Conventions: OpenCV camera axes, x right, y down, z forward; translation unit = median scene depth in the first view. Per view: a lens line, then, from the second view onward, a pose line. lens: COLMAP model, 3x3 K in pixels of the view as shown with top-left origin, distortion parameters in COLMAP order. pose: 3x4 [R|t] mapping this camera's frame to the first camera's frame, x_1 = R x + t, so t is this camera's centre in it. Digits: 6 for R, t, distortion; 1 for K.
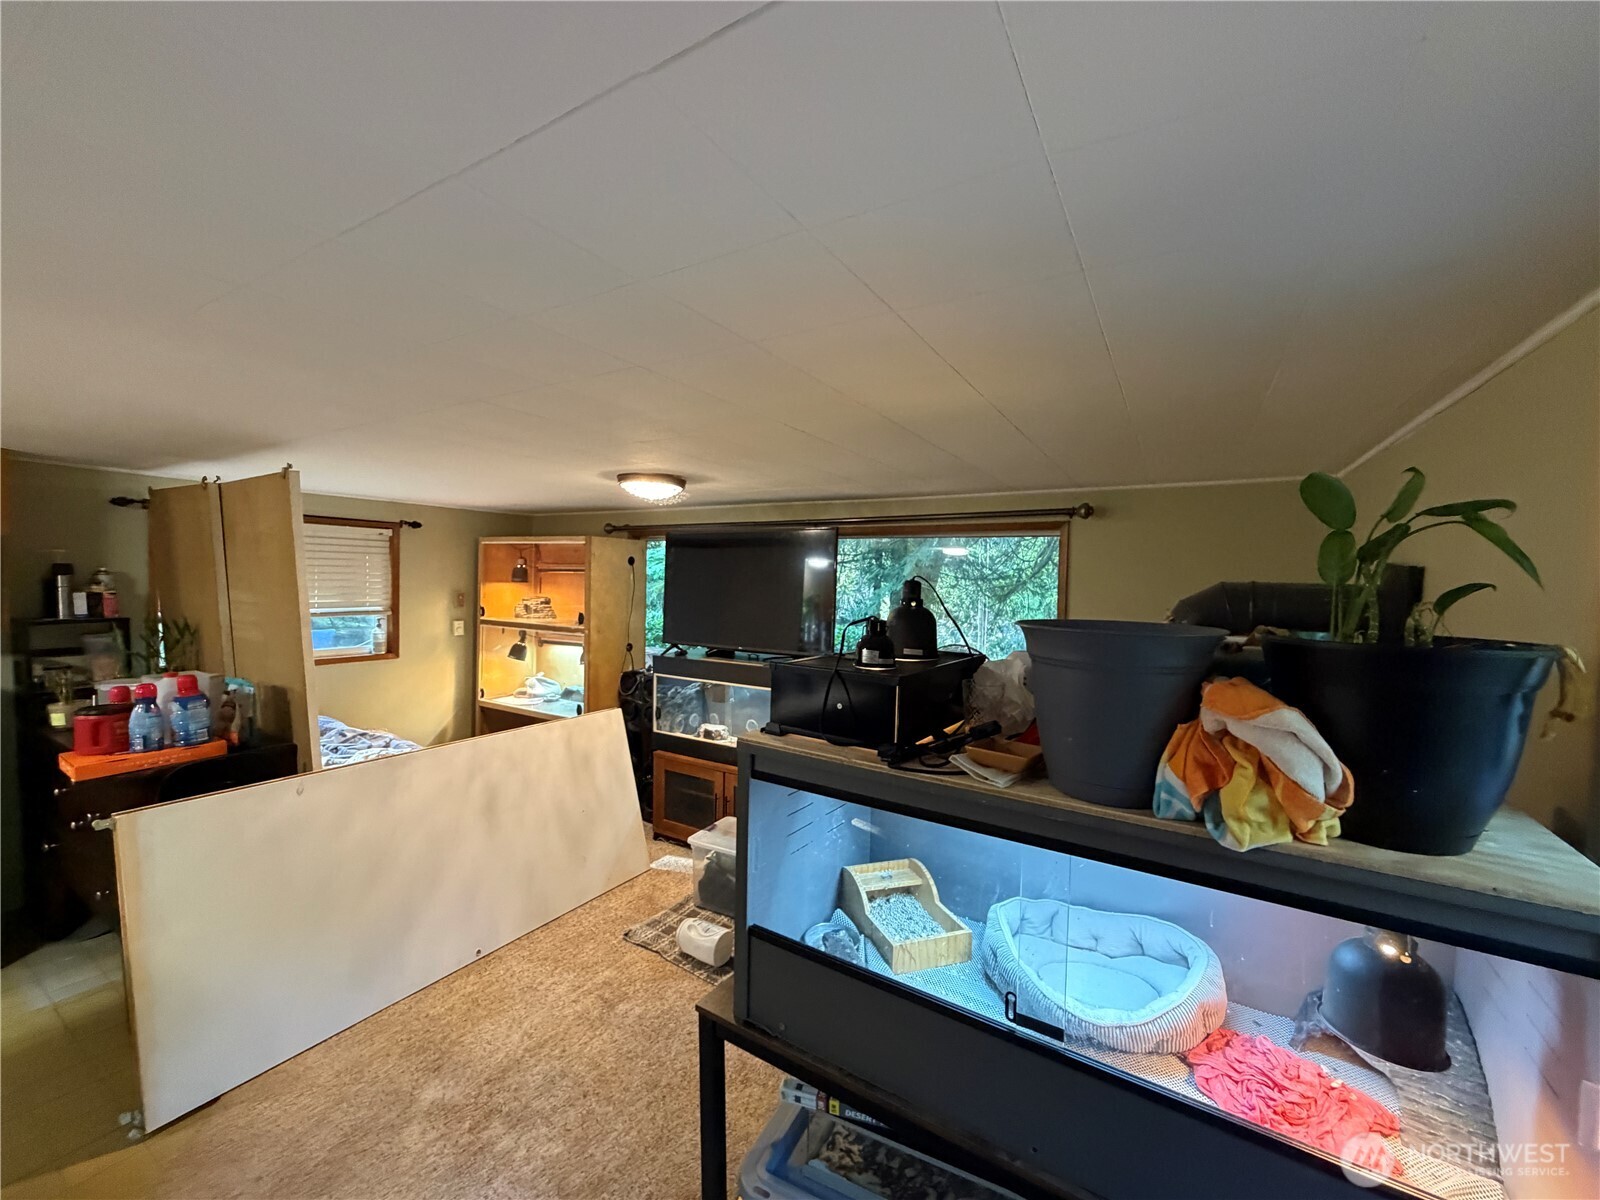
lens RADIAL K [[638.2, 0, 795.6], [0, 638.2, 599.6], [0, 0, 1]] dist [-0.000014, 0.000200]
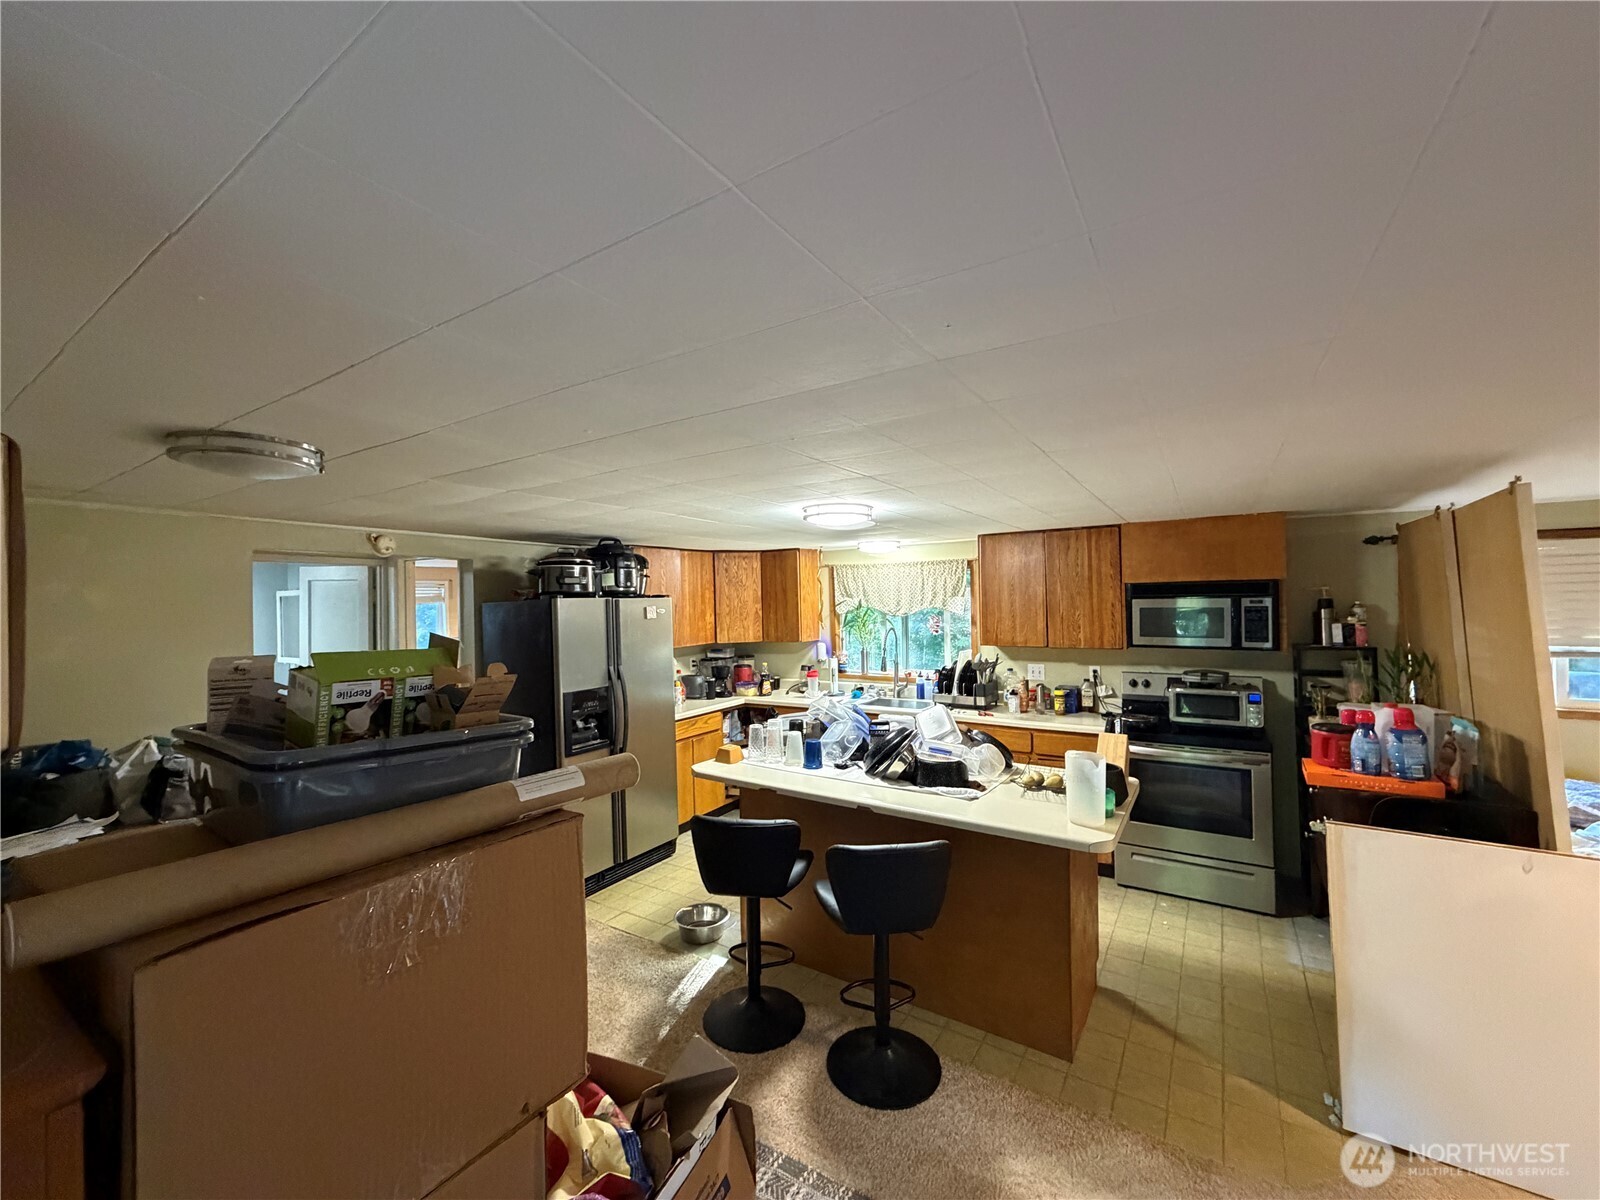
lens RADIAL K [[639.1, 0, 796.2], [0, 639.1, 599.1], [0, 0, 1]] dist [0.001105, -0.000024]
pose [[-0.033129, -0.025647, -0.999122, 0.076718], [-0.018732, 0.999511, -0.025036, -0.008679], [0.999276, 0.017886, -0.033594, 0.062898]]
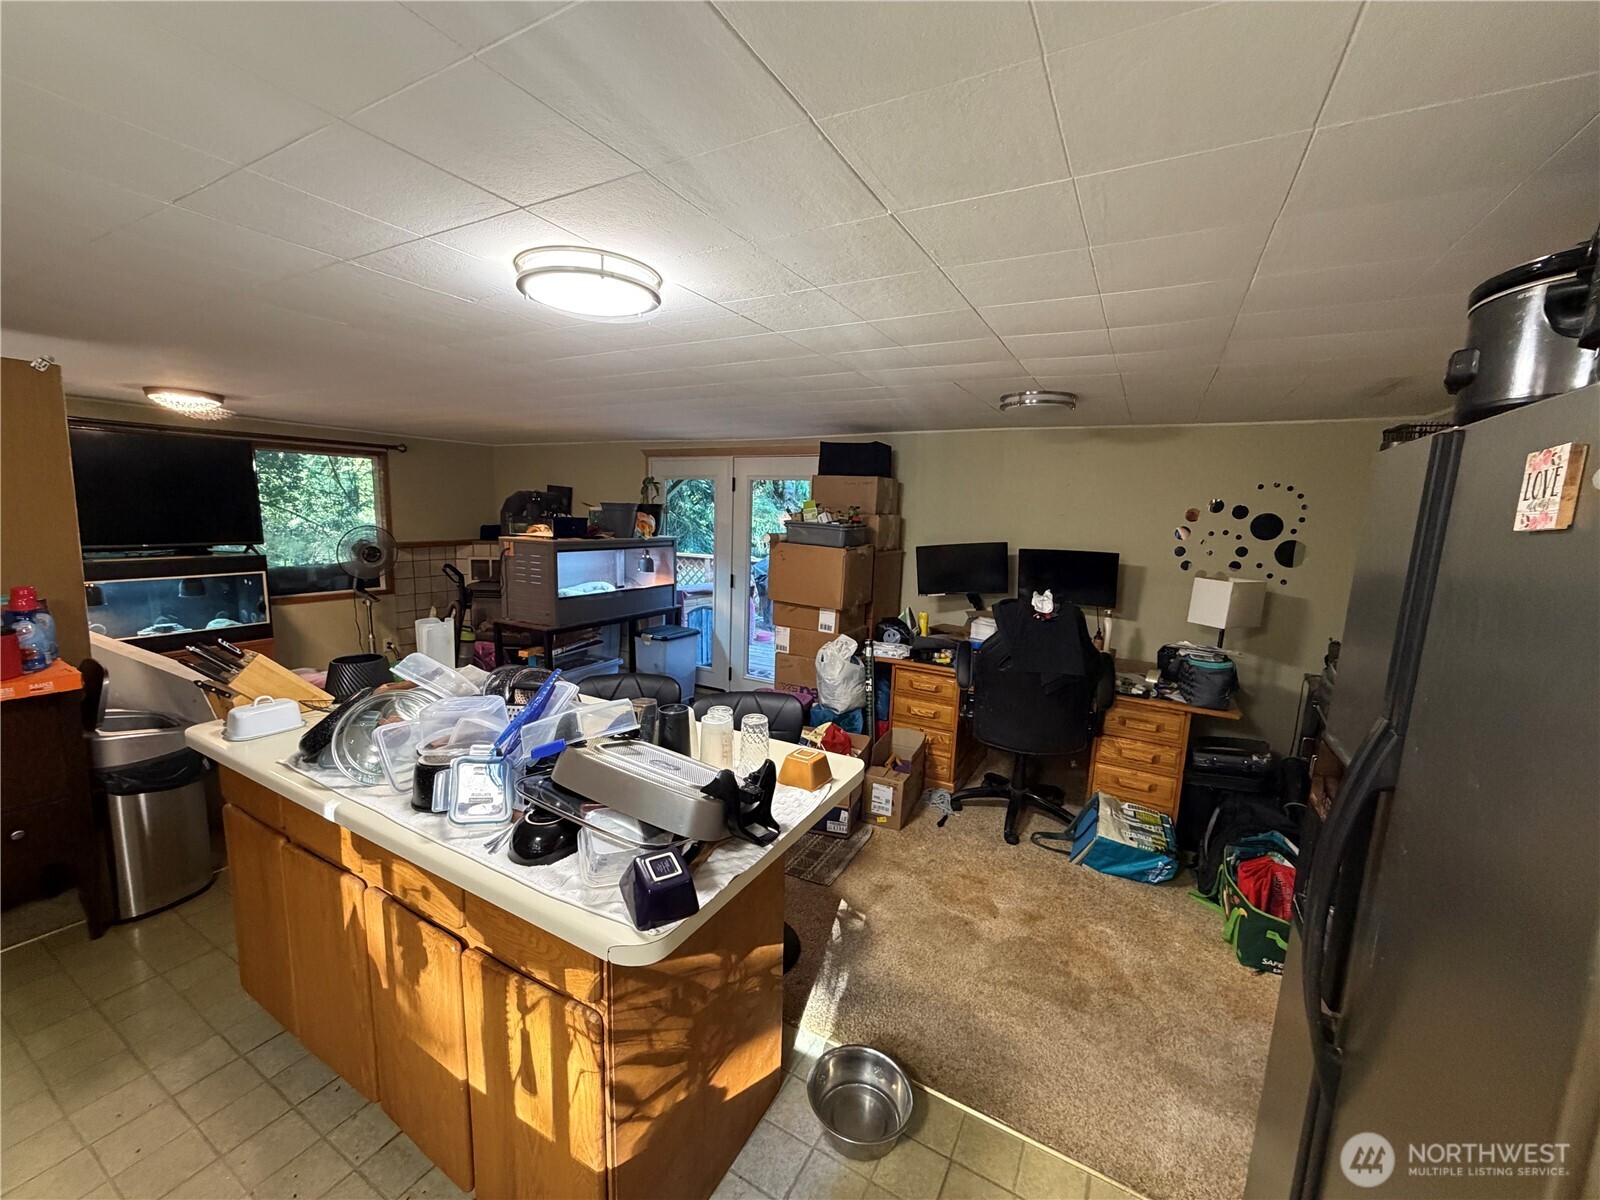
lens RADIAL K [[638.2, 0, 795.6], [0, 638.2, 599.6], [0, 0, 1]] dist [-0.000014, 0.000200]
pose [[-0.034964, -0.157445, 0.986909, -1.586995], [-0.000121, 0.987513, 0.157537, 0.001800], [-0.999389, 0.005388, -0.034546, -0.055135]]
